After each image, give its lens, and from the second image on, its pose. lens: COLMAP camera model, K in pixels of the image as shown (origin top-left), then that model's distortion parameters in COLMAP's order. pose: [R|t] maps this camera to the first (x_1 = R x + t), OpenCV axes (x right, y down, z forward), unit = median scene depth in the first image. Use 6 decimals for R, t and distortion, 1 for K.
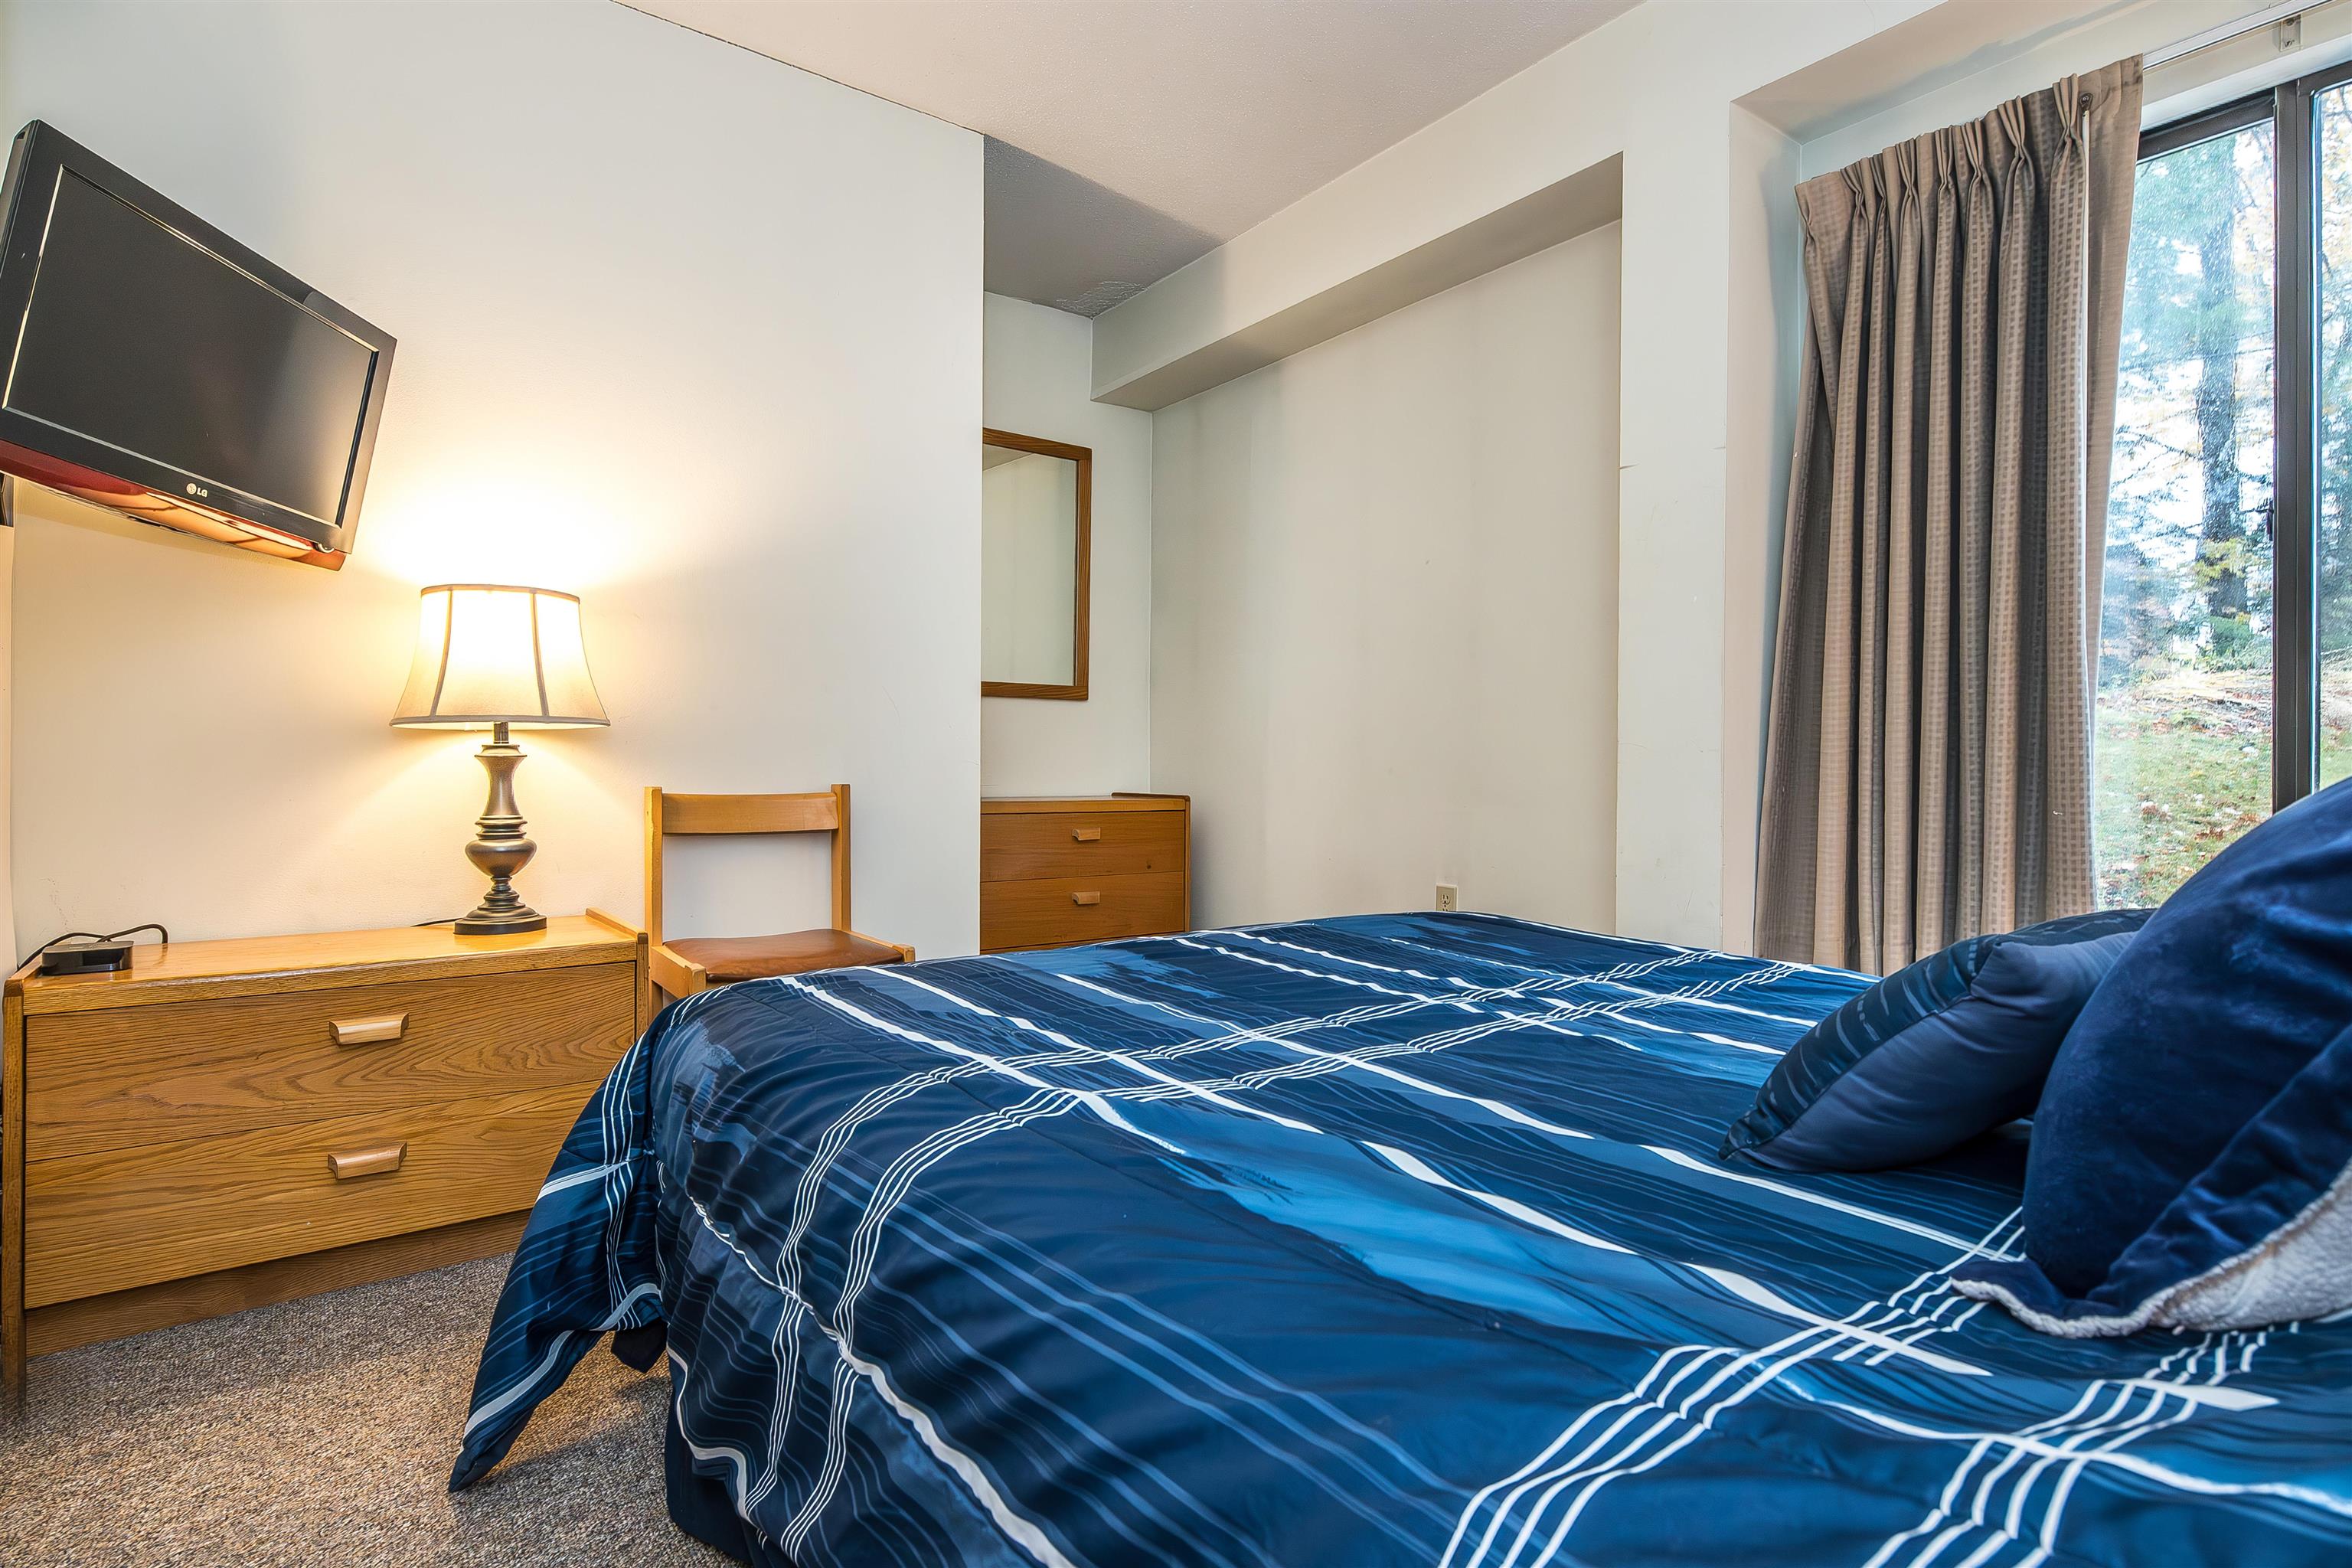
lens RADIAL K [[1174.8, 0, 1175.2], [0, 1174.8, 769.3], [0, 0, 1]] dist [0.006350, 0.000060]
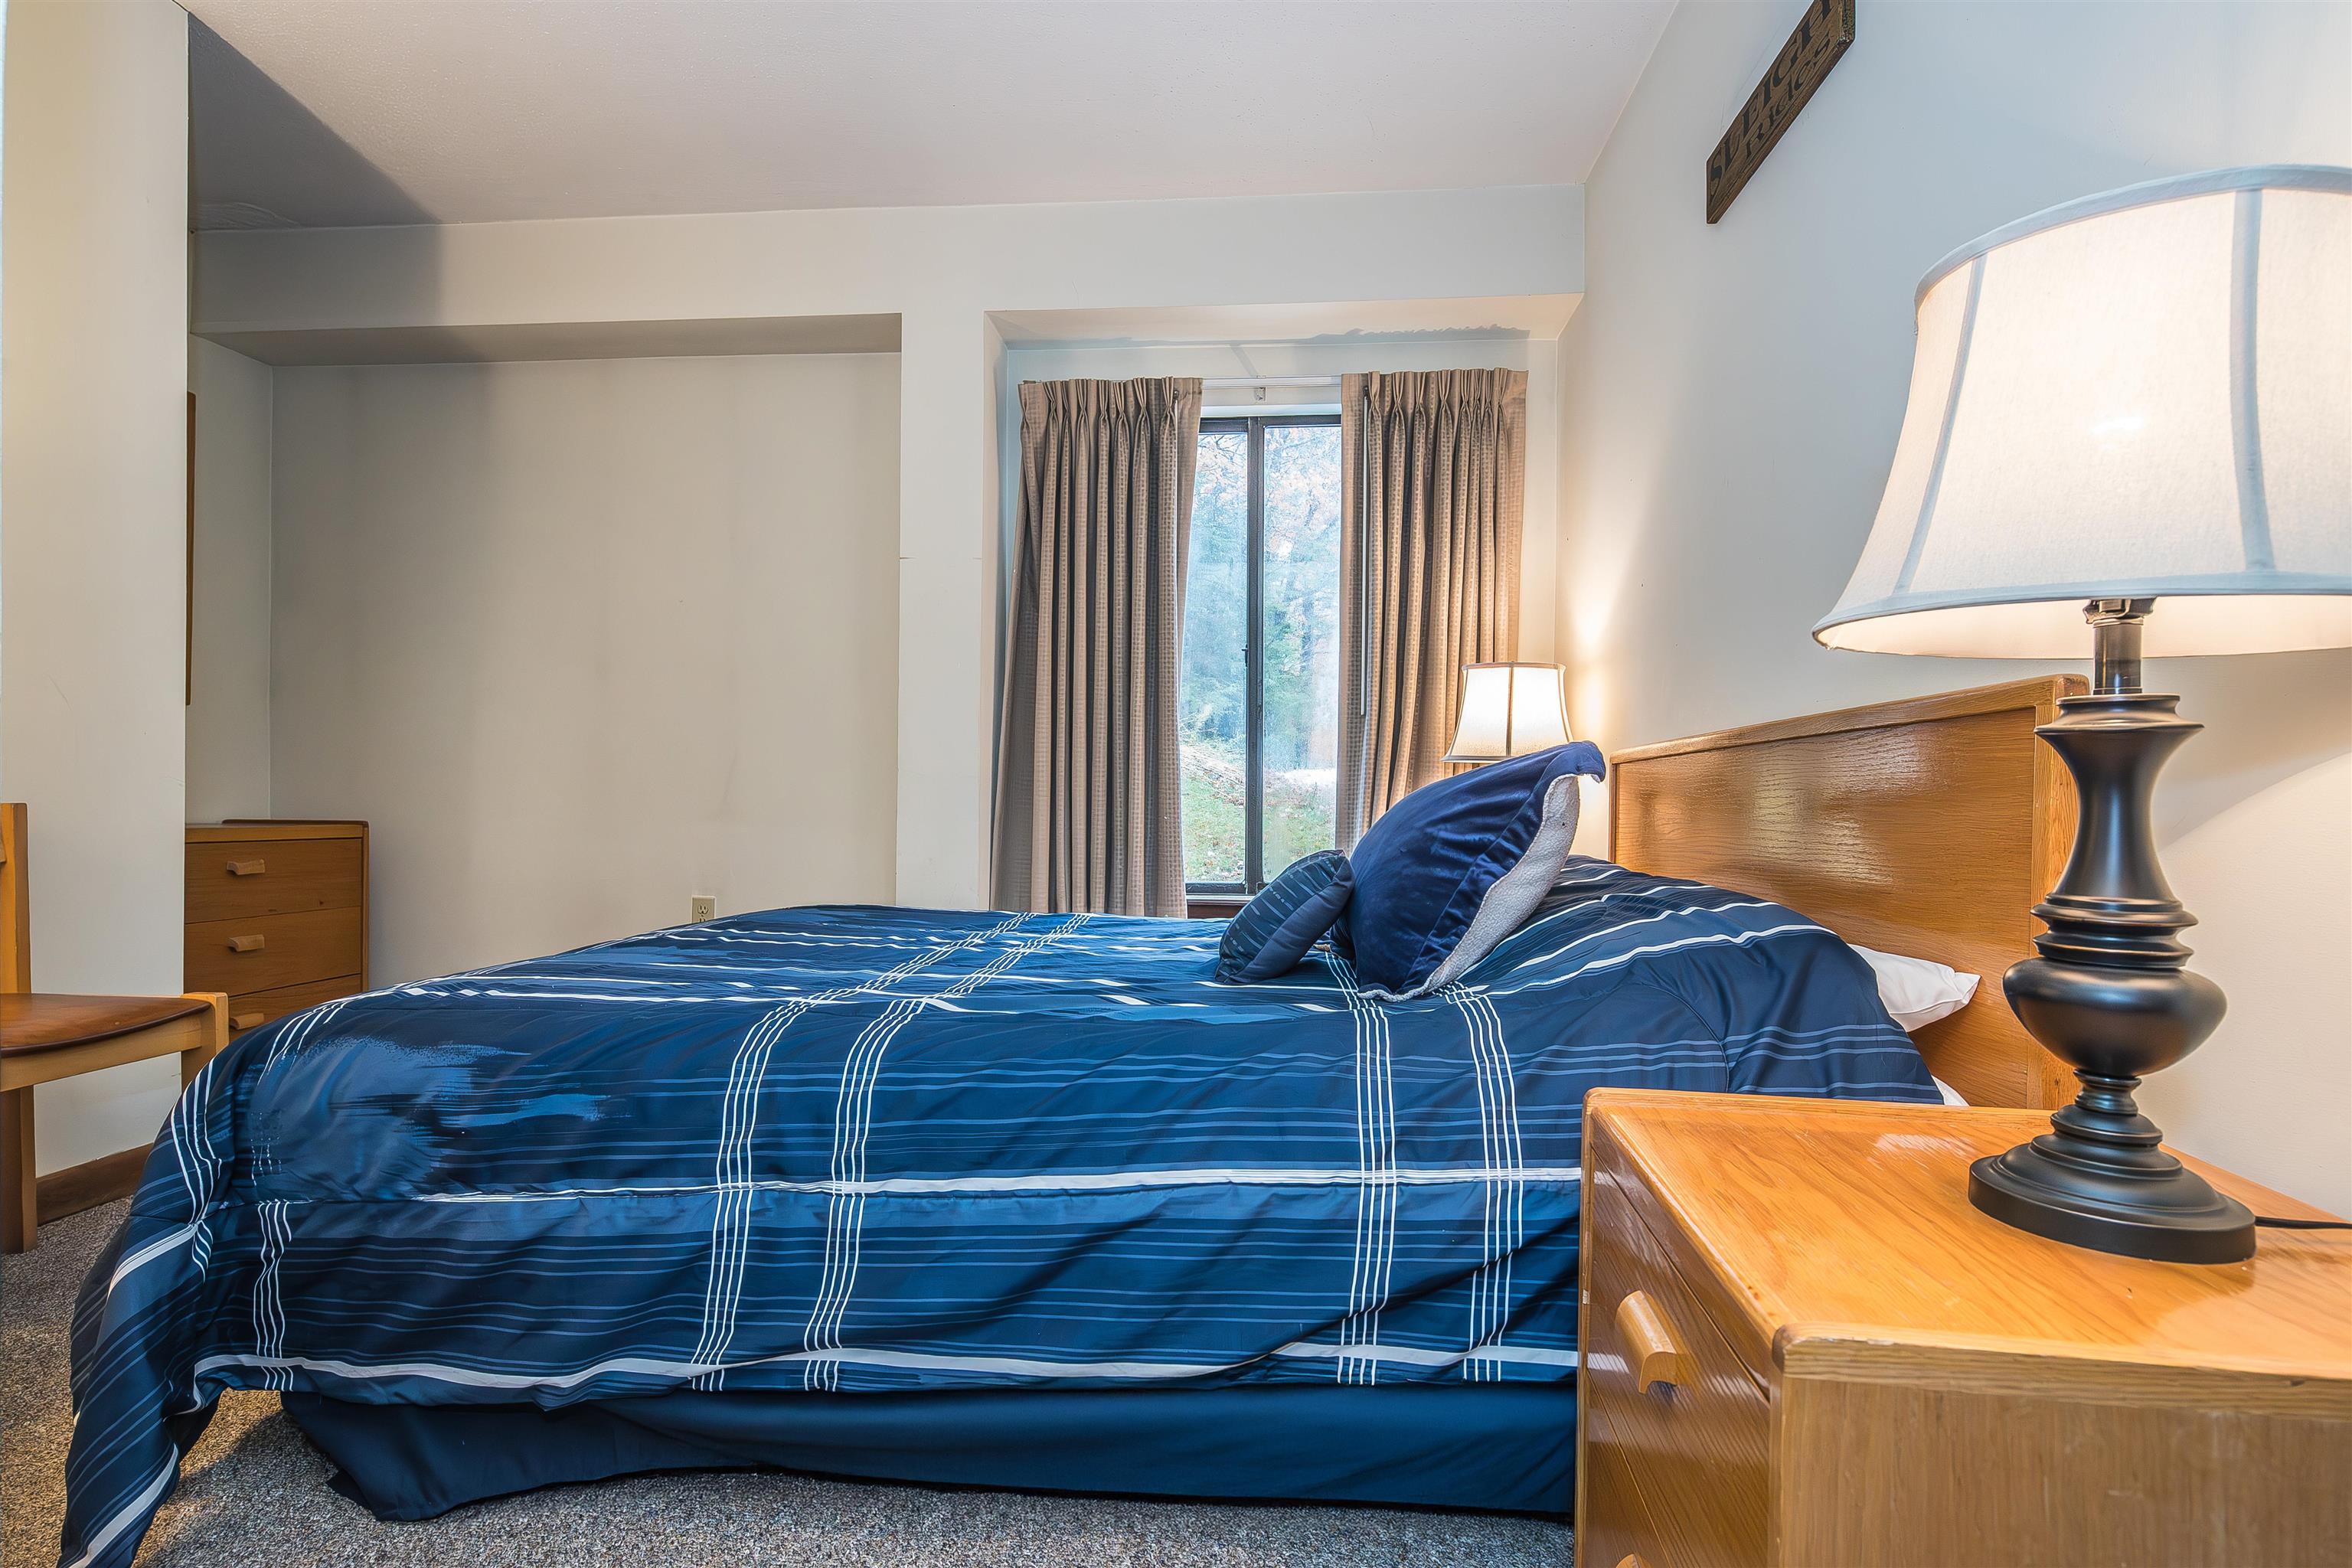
lens RADIAL K [[1174.8, 0, 1191.0], [0, 1174.8, 794.4], [0, 0, 1]] dist [0.006350, 0.000060]
pose [[0.651311, 0.004445, 0.758798, -0.483565], [0.000491, 0.999980, -0.006279, 0.015326], [-0.758811, 0.004462, 0.651296, -0.102781]]
